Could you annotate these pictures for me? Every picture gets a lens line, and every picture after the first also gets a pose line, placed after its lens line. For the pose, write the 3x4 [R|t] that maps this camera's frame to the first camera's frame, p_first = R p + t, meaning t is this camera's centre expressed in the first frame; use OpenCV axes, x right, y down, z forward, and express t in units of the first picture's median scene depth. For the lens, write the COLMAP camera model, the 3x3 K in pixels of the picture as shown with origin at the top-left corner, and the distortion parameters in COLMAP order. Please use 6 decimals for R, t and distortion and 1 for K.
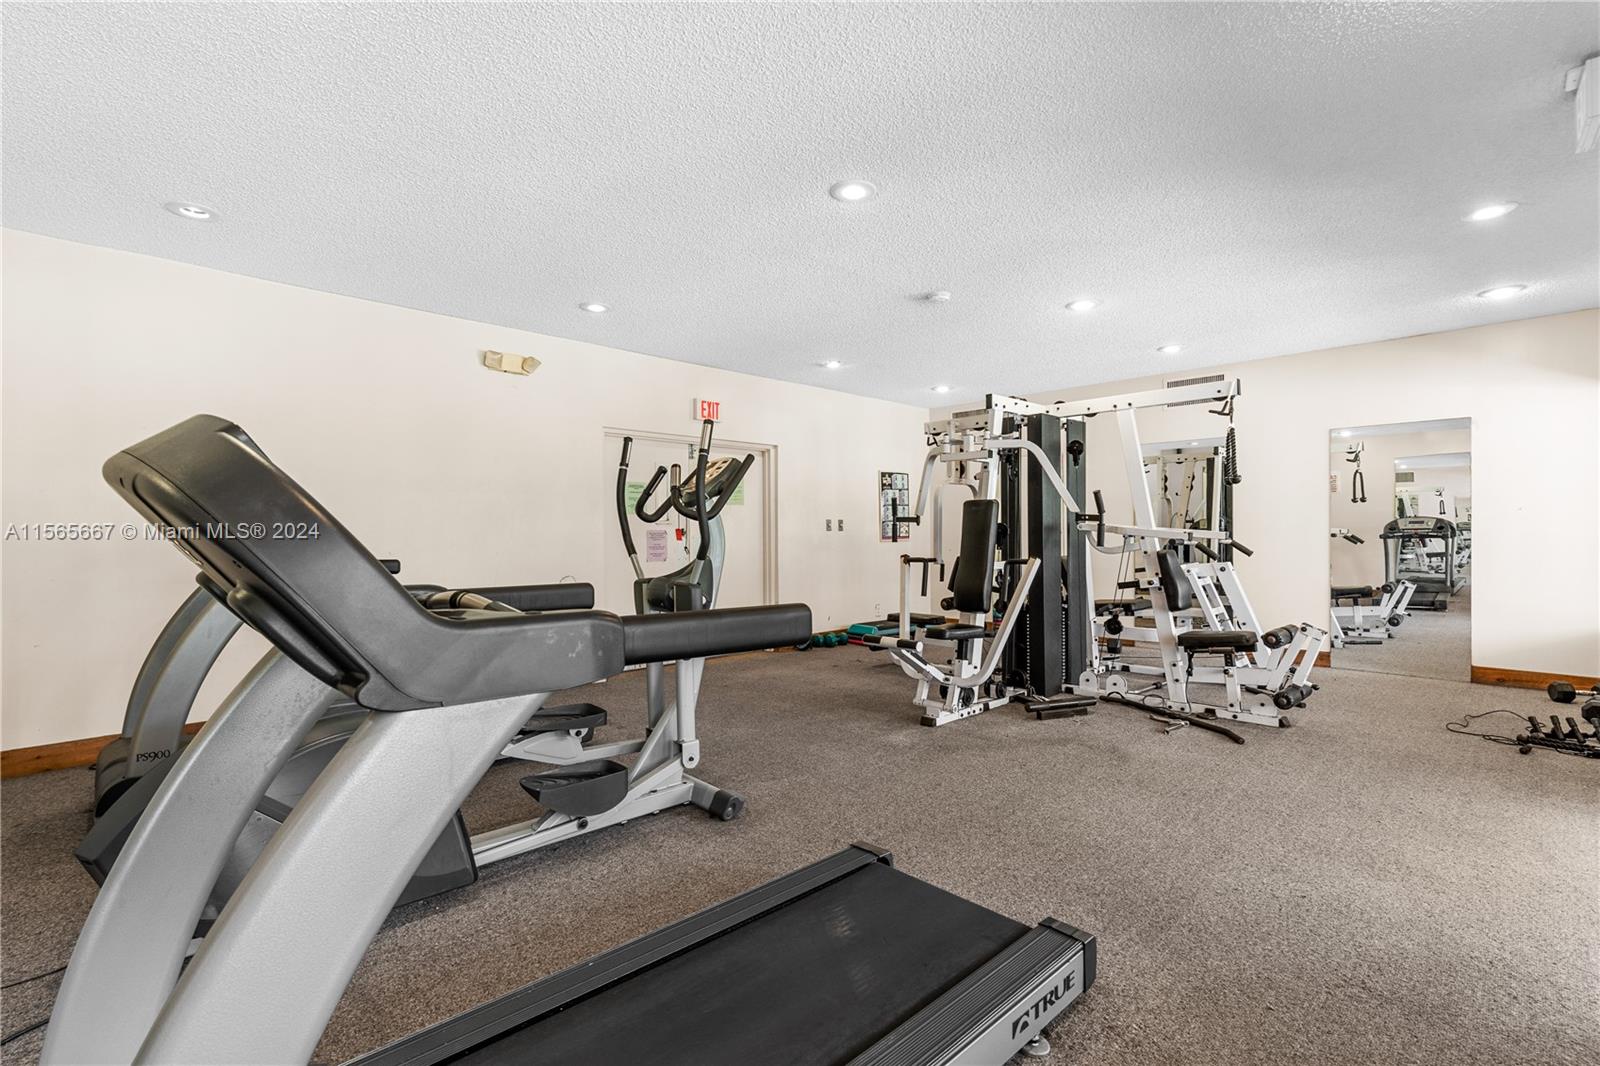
lens RADIAL K [[724.7, 0, 807.5], [0, 724.7, 520.8], [0, 0, 1]] dist [-0.001304, 0.000388]
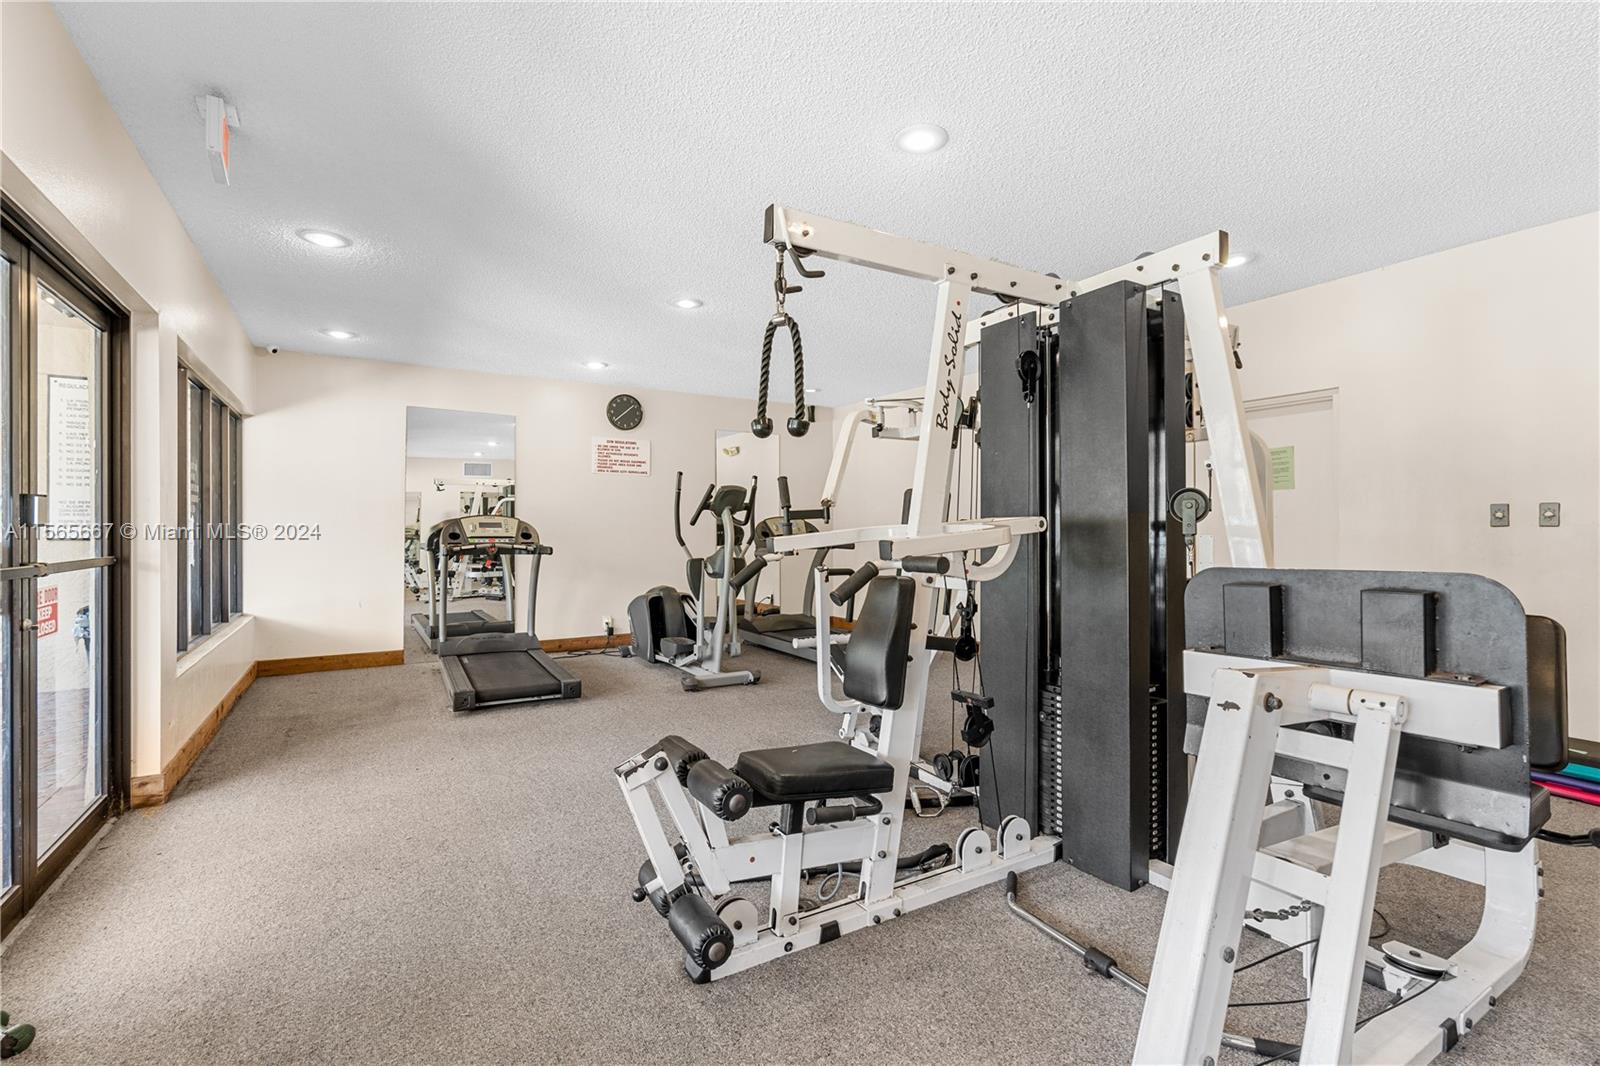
lens RADIAL K [[724.7, 0, 807.5], [0, 724.7, 520.8], [0, 0, 1]] dist [-0.001304, 0.000388]
pose [[-0.202869, -0.004423, -0.979196, 1.008923], [0.020764, 0.999746, -0.008818, 0.007144], [0.978986, -0.022121, -0.202726, 1.060248]]
